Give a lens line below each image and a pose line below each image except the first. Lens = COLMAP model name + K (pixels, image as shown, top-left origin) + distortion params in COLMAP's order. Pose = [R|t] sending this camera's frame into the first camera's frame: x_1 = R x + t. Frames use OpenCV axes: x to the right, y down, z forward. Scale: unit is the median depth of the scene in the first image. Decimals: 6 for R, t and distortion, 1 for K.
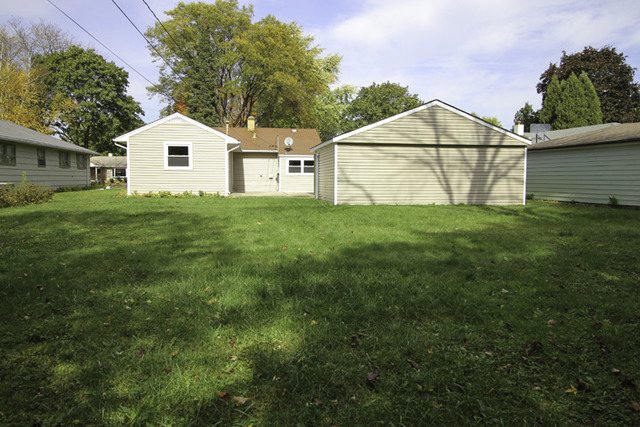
lens RADIAL K [[493.9, 0, 320.0], [0, 493.9, 213.5], [0, 0, 1]] dist [-0.005682, -0.002665]
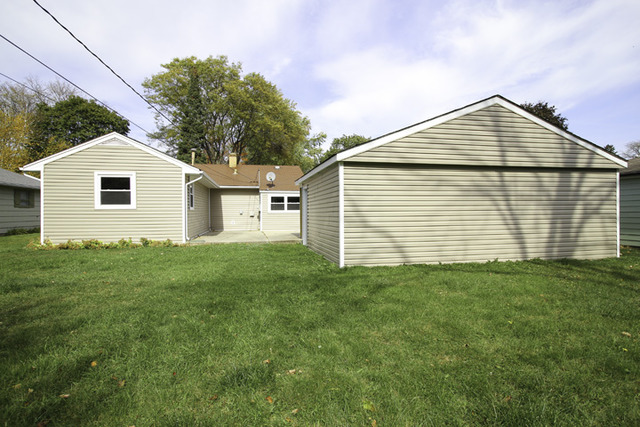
lens RADIAL K [[342.1, 0, 323.3], [0, 342.1, 204.6], [0, 0, 1]] dist [-0.078073, -0.000117]
pose [[0.997334, -0.009940, 0.072285, -0.017023], [0.016494, 0.995746, -0.090653, -0.047873], [-0.071077, 0.091603, 0.993256, 0.511945]]
